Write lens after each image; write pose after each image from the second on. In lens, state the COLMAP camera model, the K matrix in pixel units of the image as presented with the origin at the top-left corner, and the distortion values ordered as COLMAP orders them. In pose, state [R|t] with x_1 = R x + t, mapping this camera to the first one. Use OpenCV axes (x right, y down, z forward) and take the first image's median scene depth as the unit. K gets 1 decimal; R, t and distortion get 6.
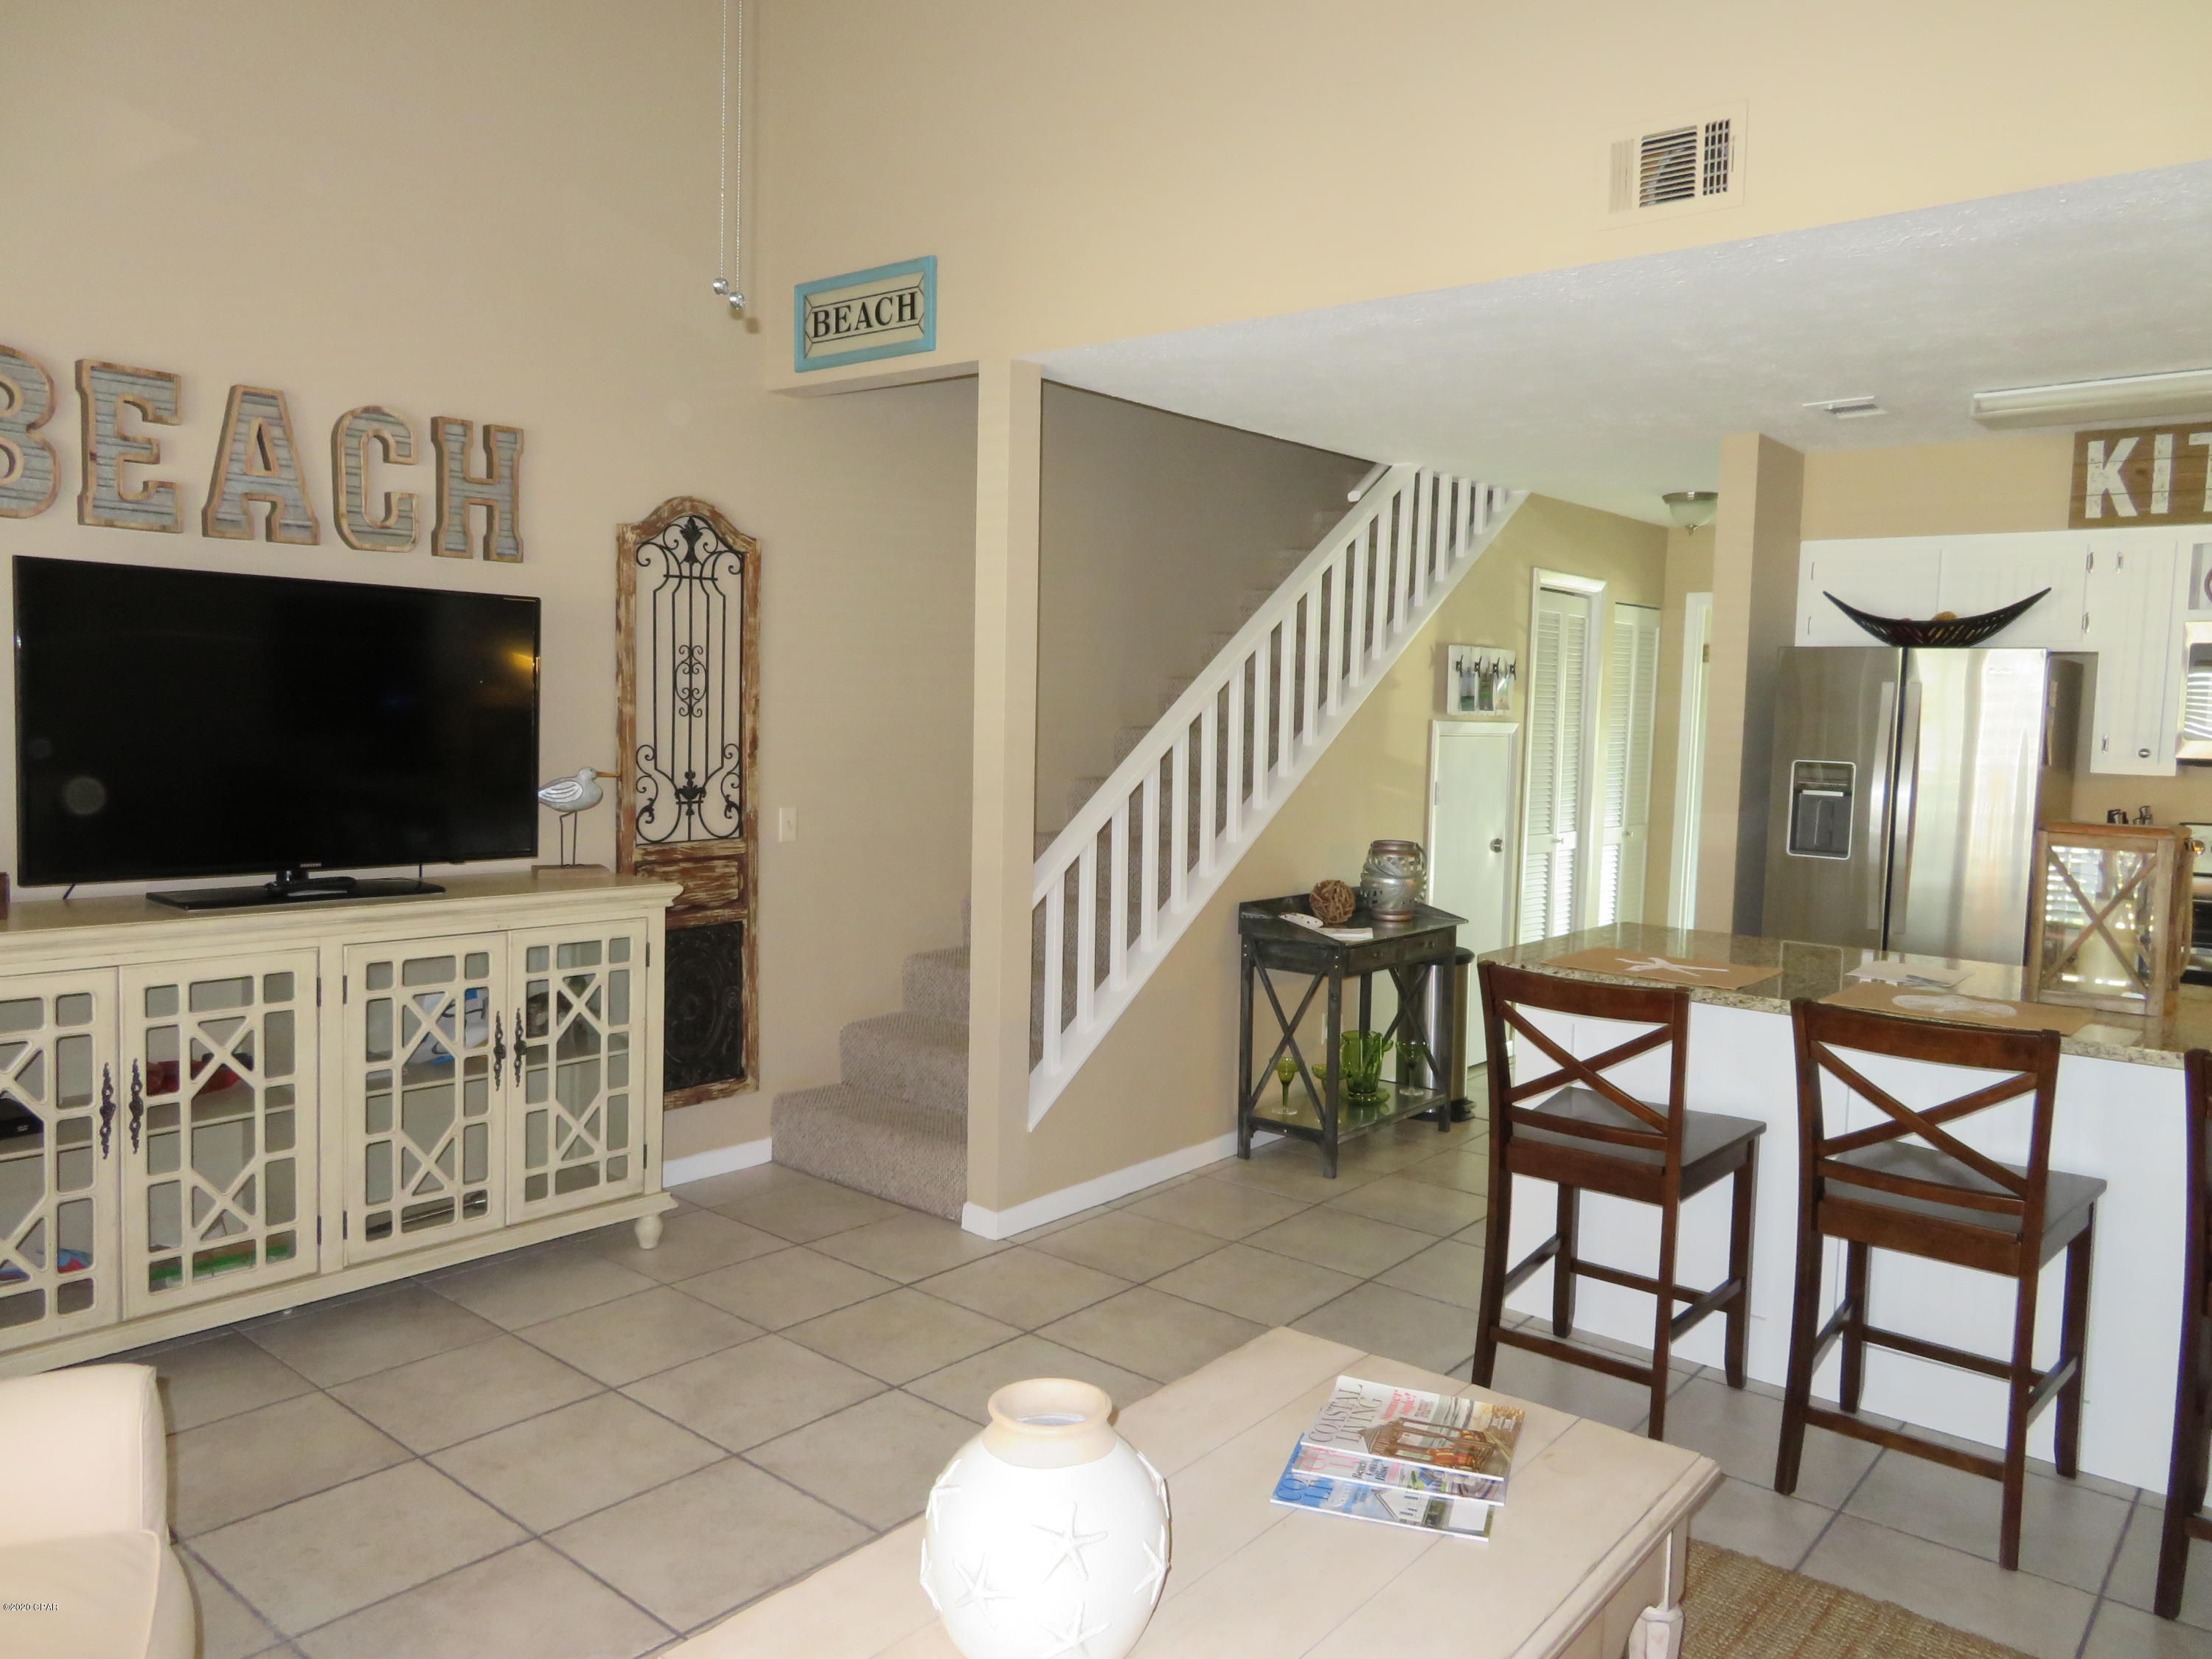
lens RADIAL K [[1570.6, 0, 1102.8], [0, 1570.6, 829.4], [0, 0, 1]] dist [-0.023501, 0.021864]
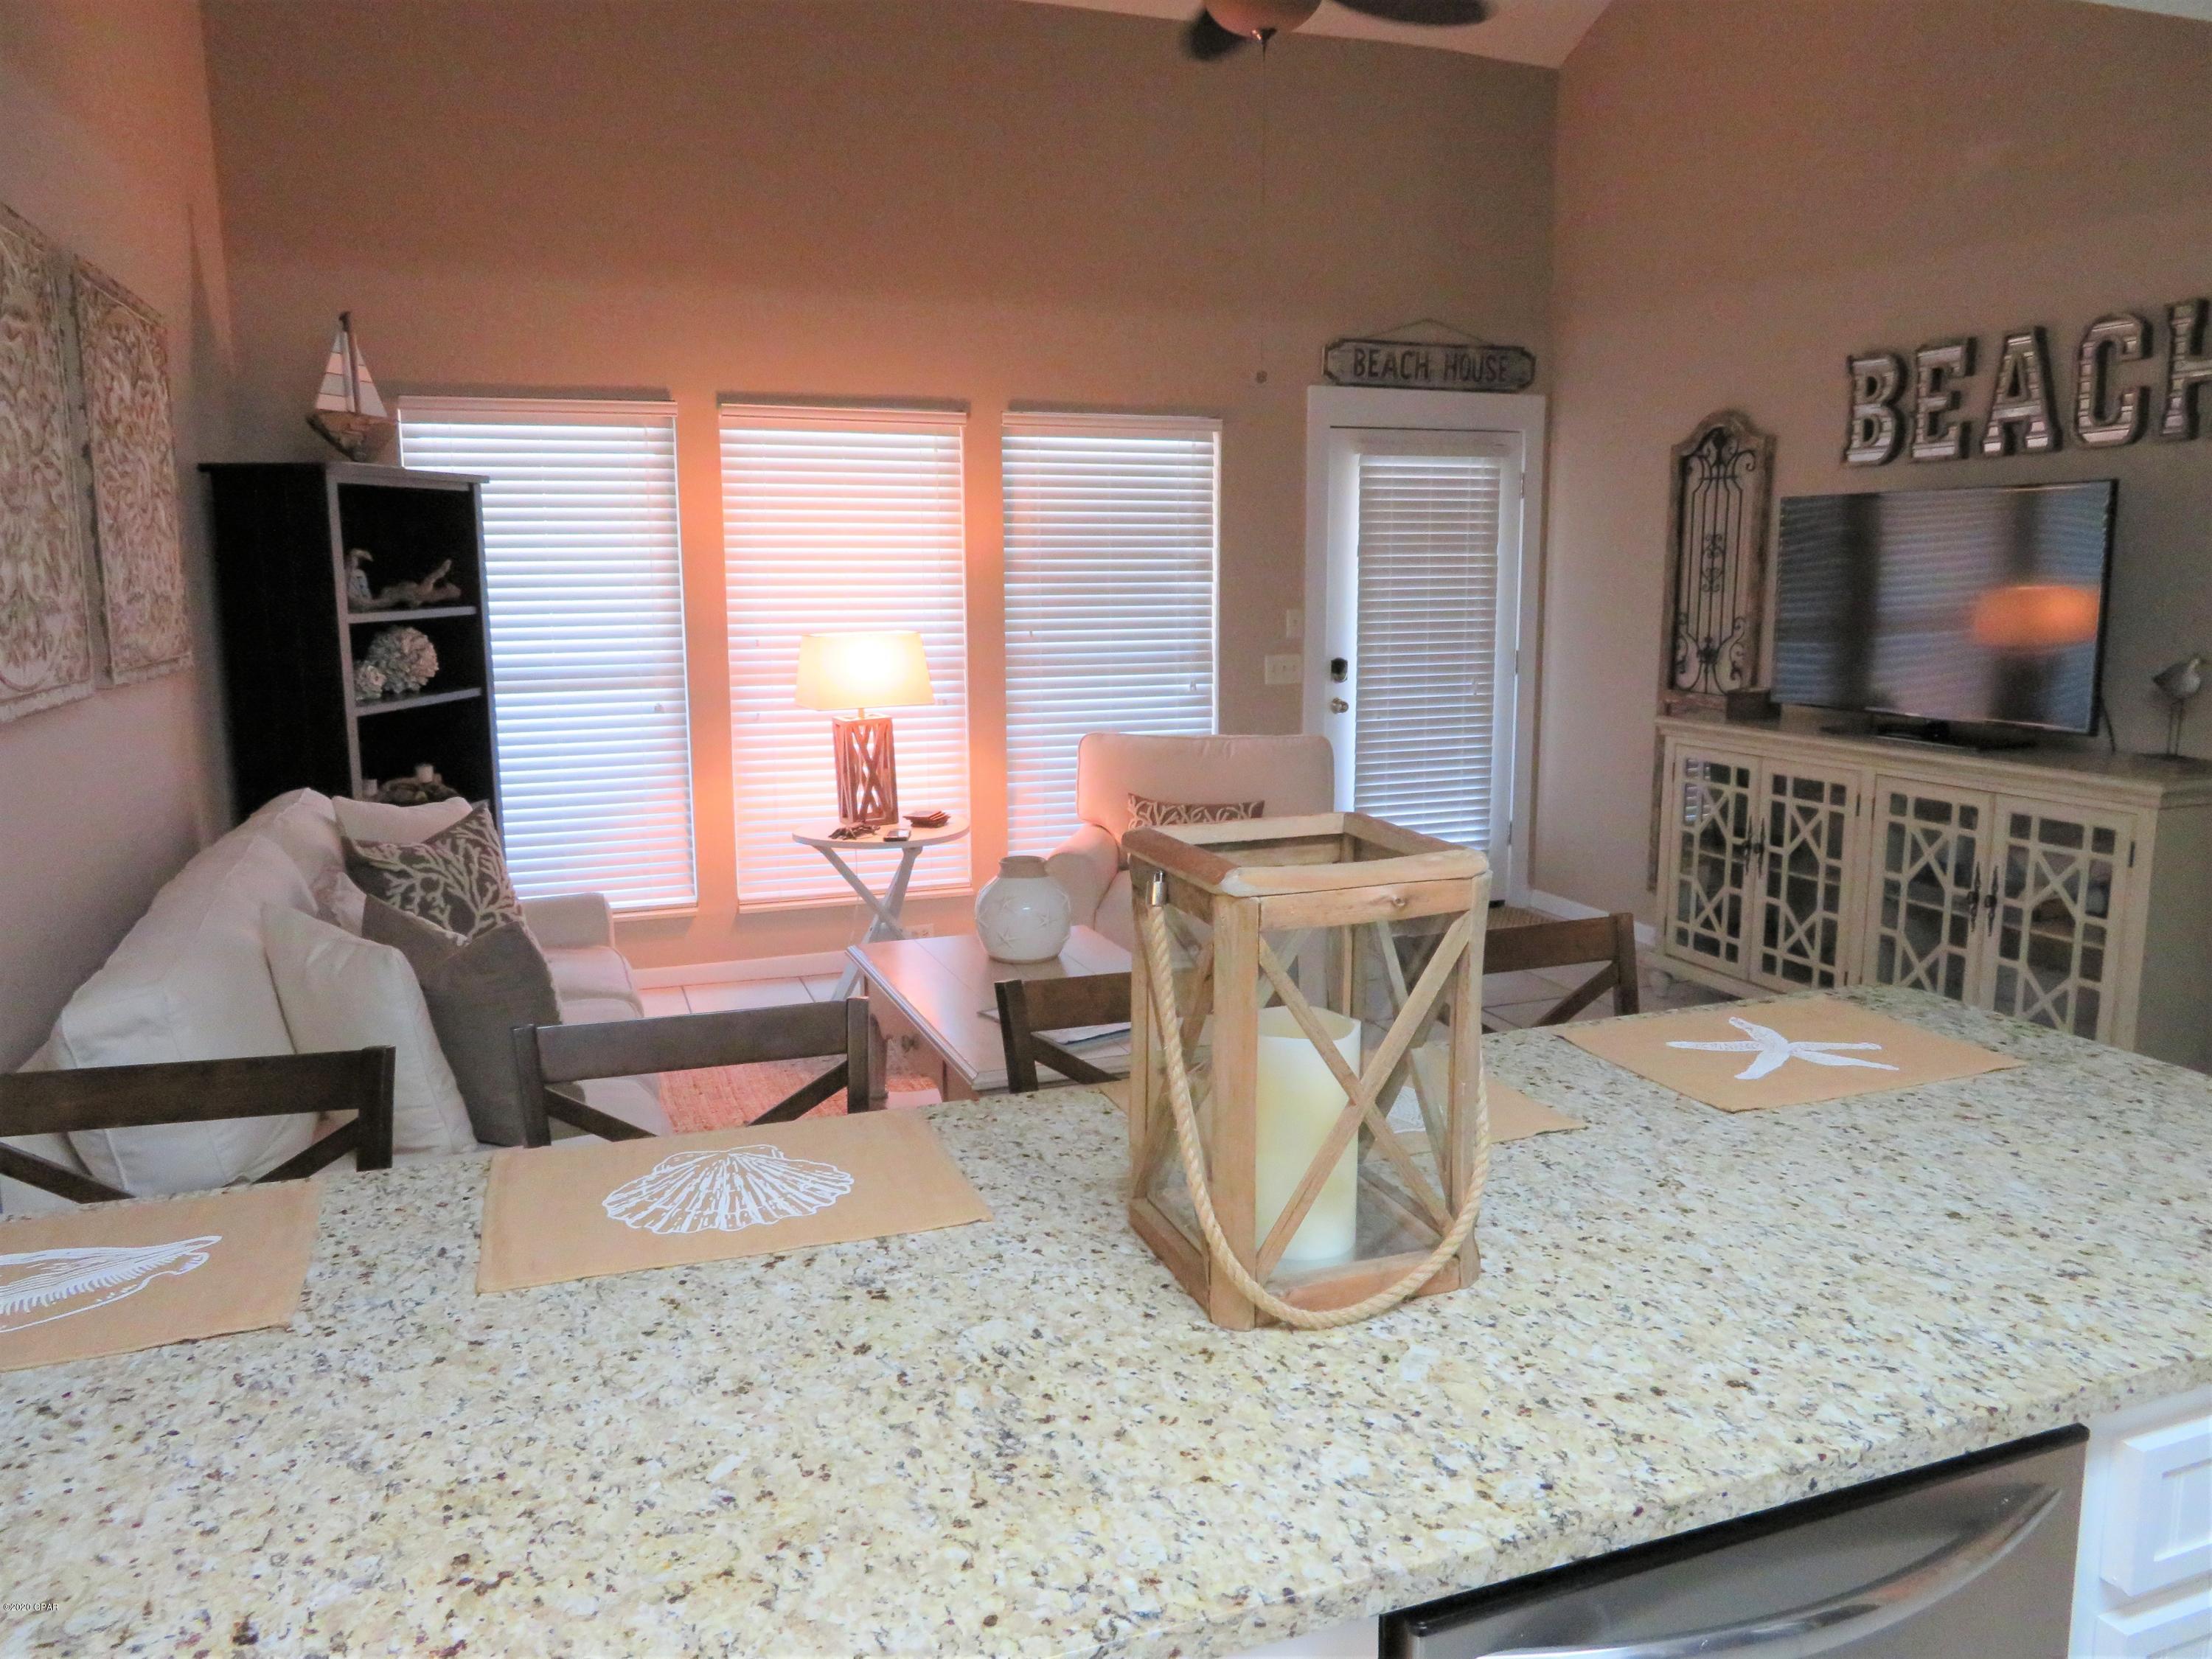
lens RADIAL K [[1565.4, 0, 1113.1], [0, 1565.4, 837.0], [0, 0, 1]] dist [-0.011476, -0.000772]
pose [[-0.494068, 0.126060, -0.860236, 0.766718], [-0.073669, 0.979805, 0.185892, -0.056161], [0.866297, 0.155216, -0.474803, 0.861031]]
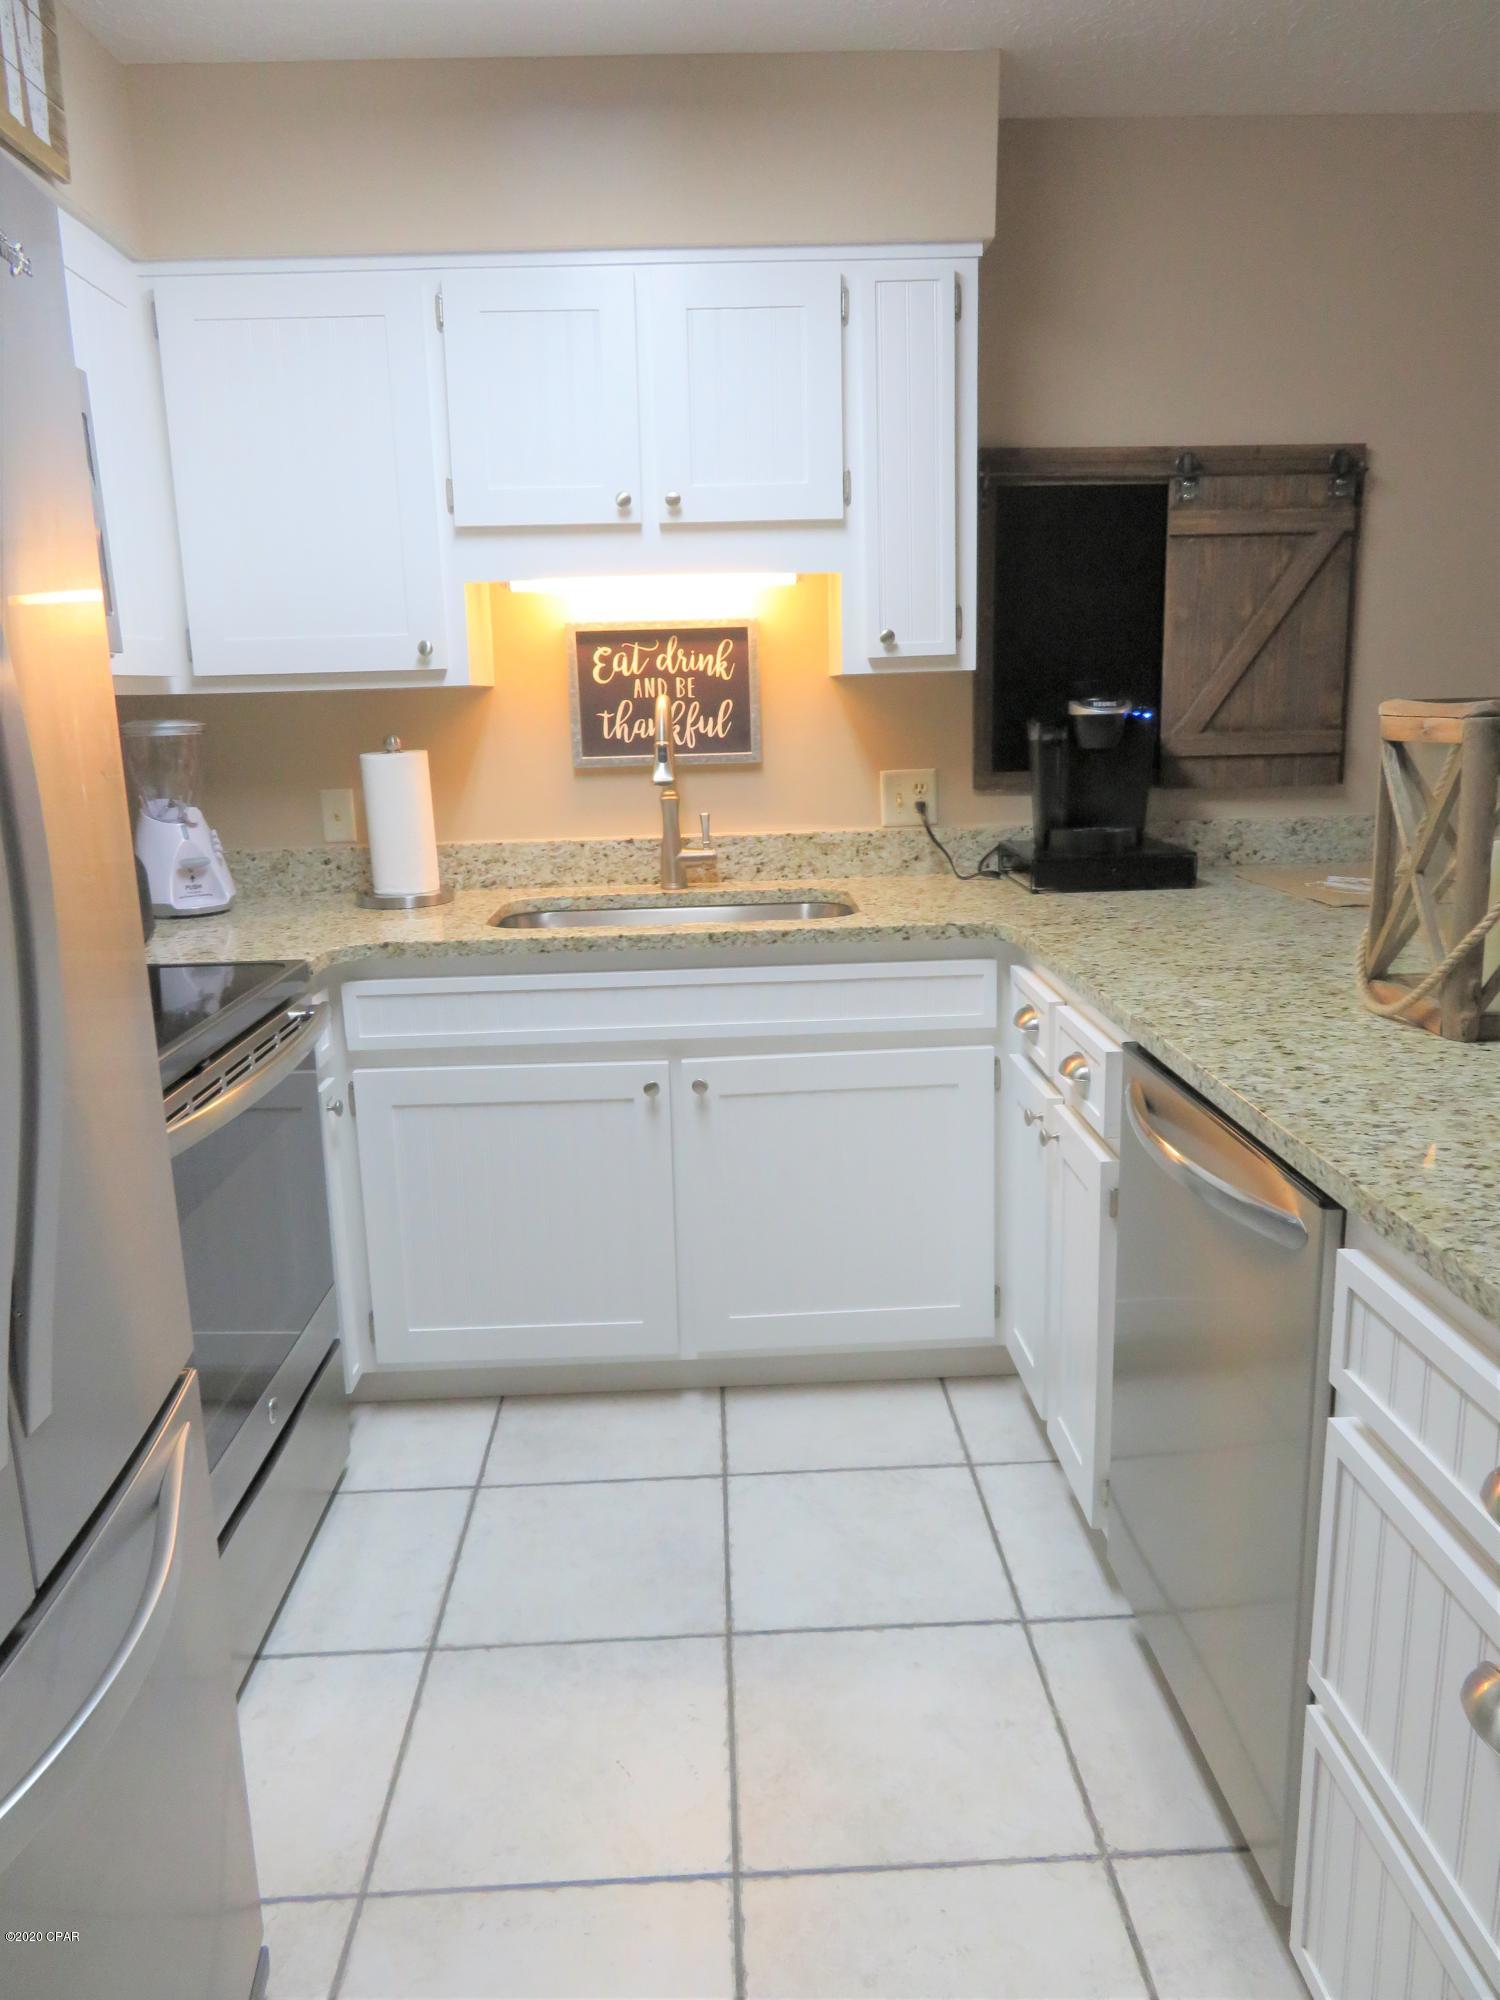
lens RADIAL K [[1420.1, 0, 751.9], [0, 1420.1, 1001.1], [0, 0, 1]] dist [-0.023501, 0.021864]
pose [[-0.666813, -0.161772, 0.727455, 0.338070], [0.072571, 0.957419, 0.279433, -0.044573], [-0.741683, 0.239121, -0.626679, 1.151489]]
